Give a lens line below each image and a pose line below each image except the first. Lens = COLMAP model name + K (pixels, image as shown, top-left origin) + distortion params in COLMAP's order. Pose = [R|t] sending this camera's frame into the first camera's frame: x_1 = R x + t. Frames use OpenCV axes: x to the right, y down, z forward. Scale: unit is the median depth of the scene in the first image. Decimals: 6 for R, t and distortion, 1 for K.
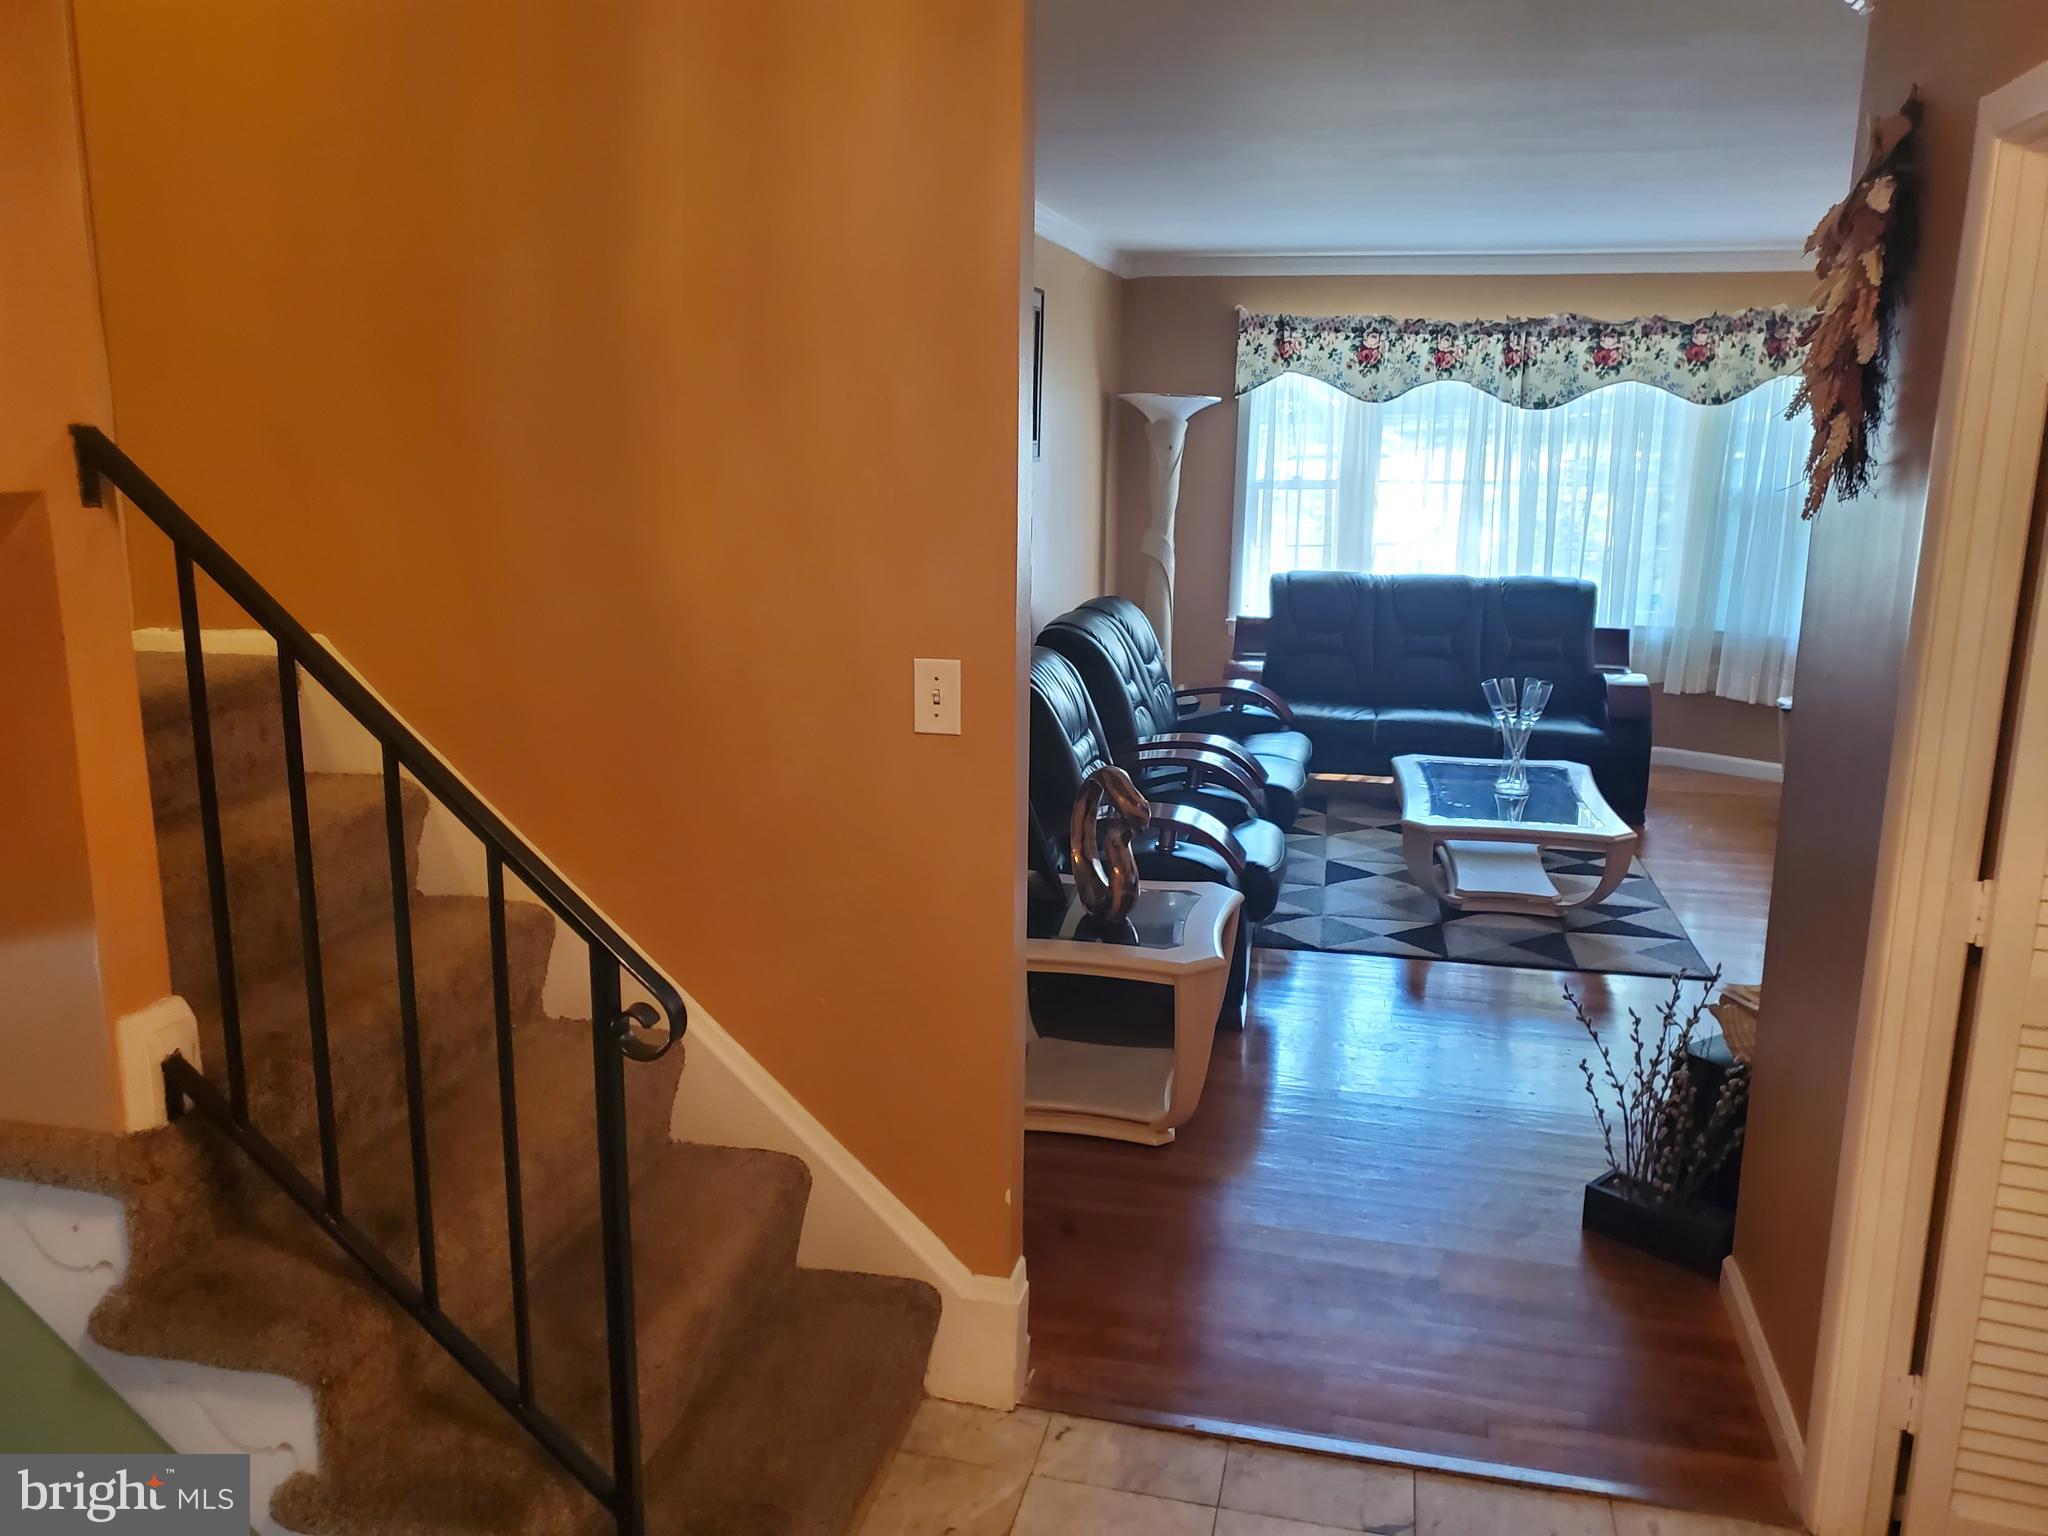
lens RADIAL K [[1582.8, 0, 1030.2], [0, 1582.8, 783.1], [0, 0, 1]] dist [0.021068, -0.013612]
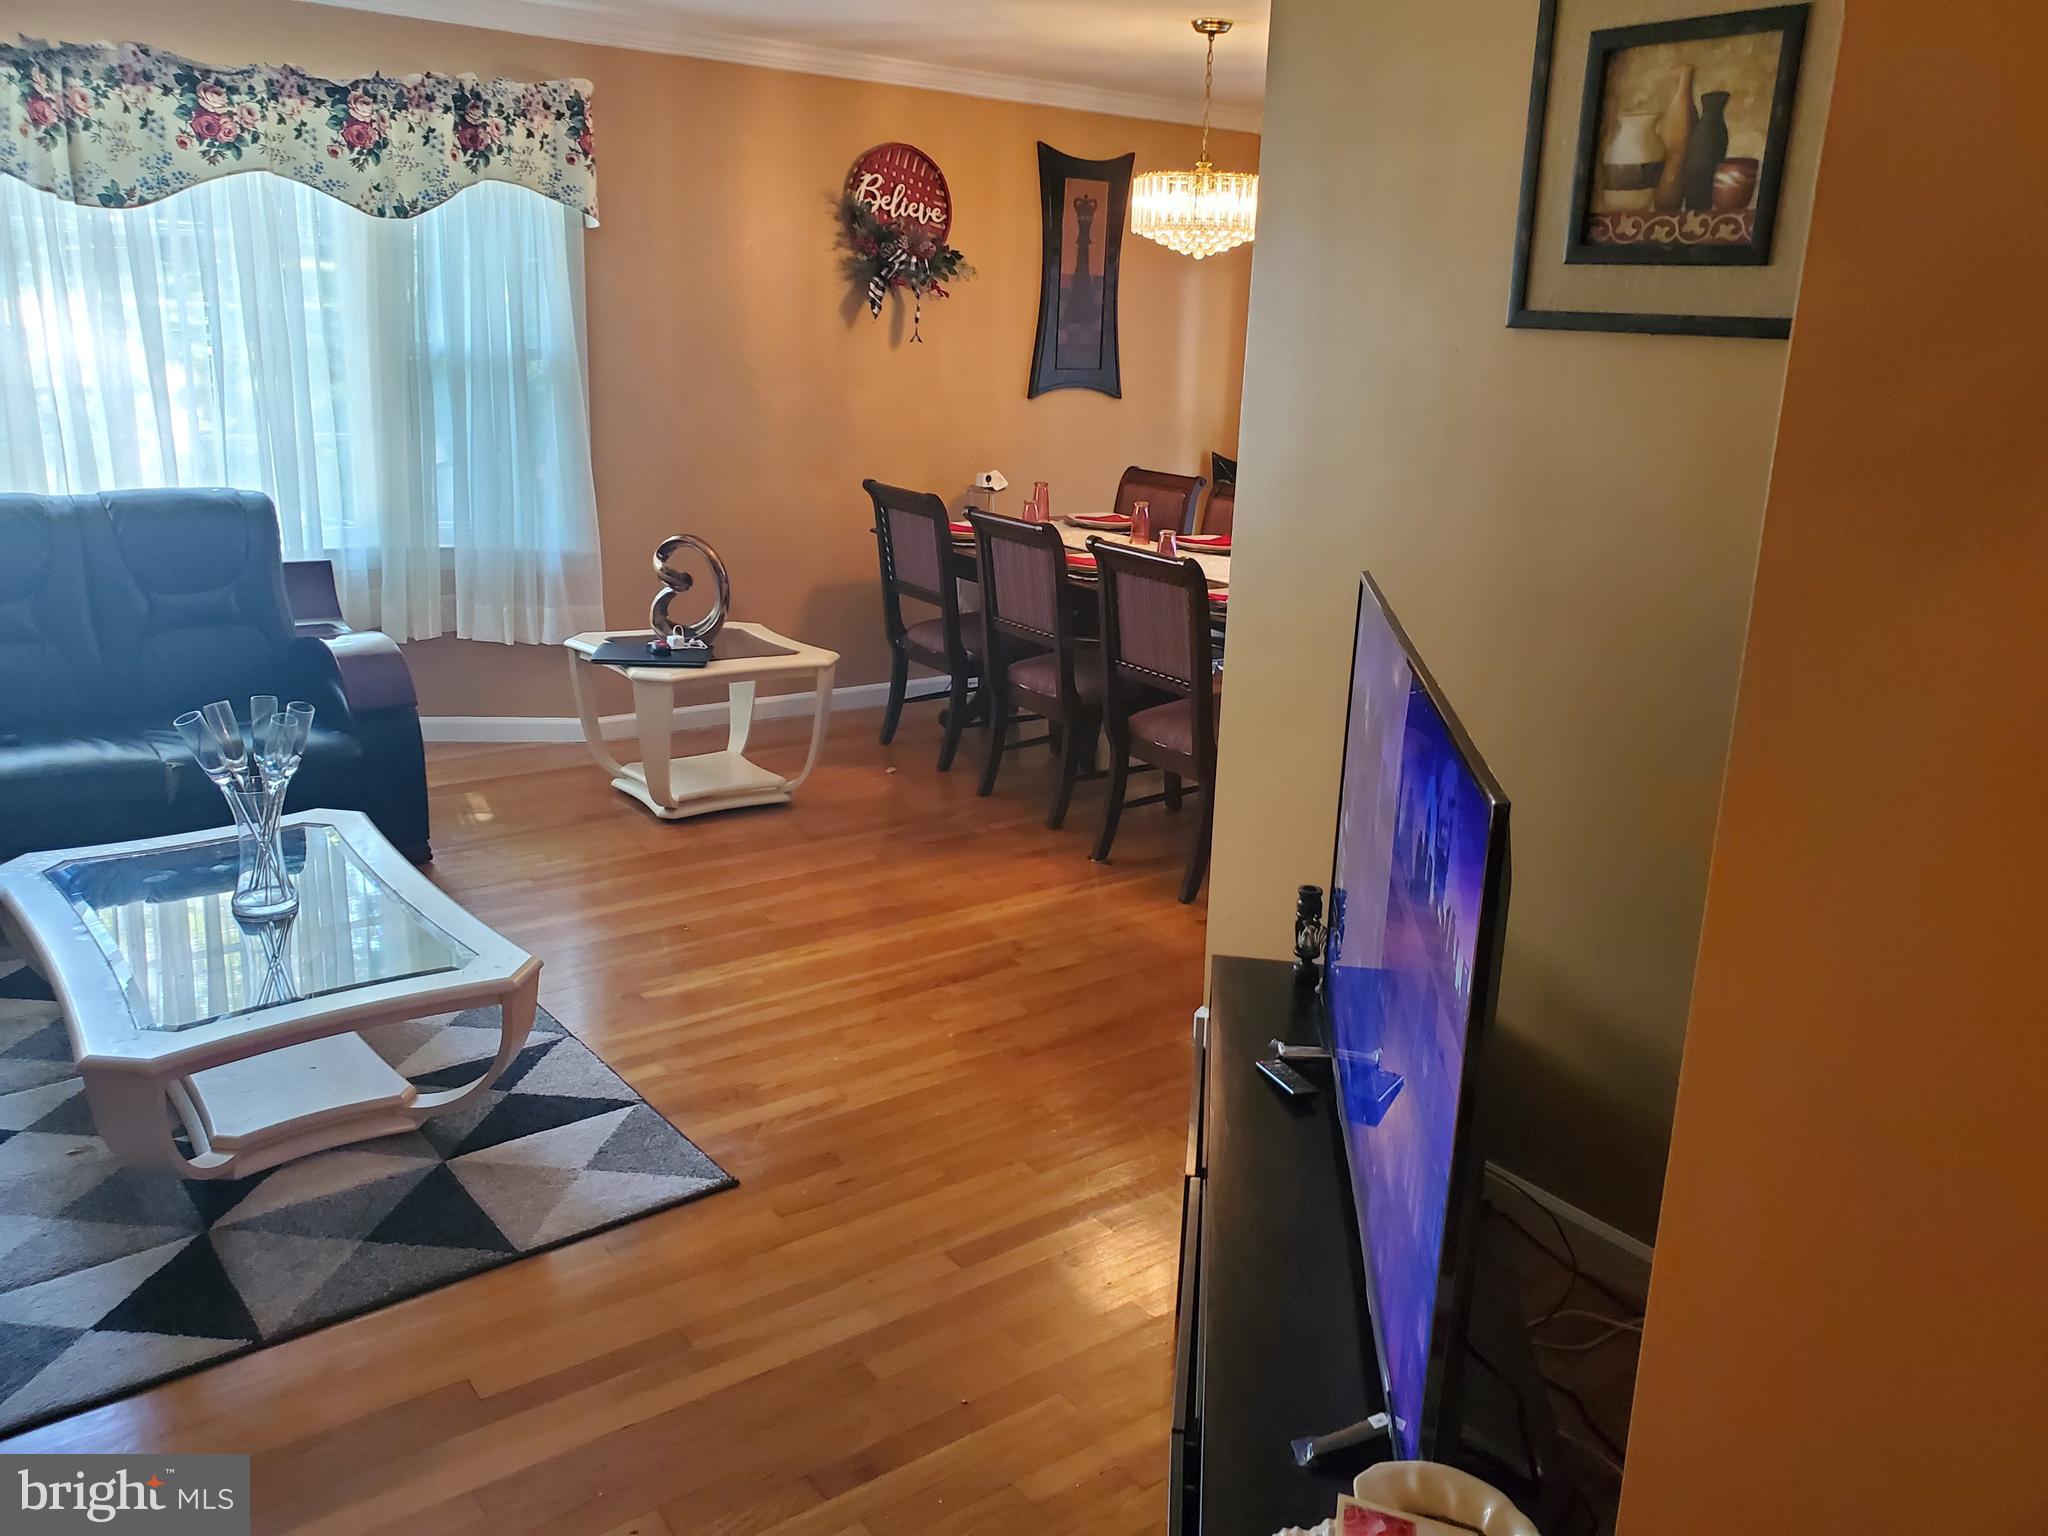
lens RADIAL K [[1582.8, 0, 1030.3], [0, 1582.8, 752.8], [0, 0, 1]] dist [0.021068, -0.013612]
pose [[0.646386, -0.184952, 0.740255, 0.064740], [0.136140, 0.982565, 0.126616, -0.064689], [-0.750767, 0.018936, 0.660296, 0.359875]]
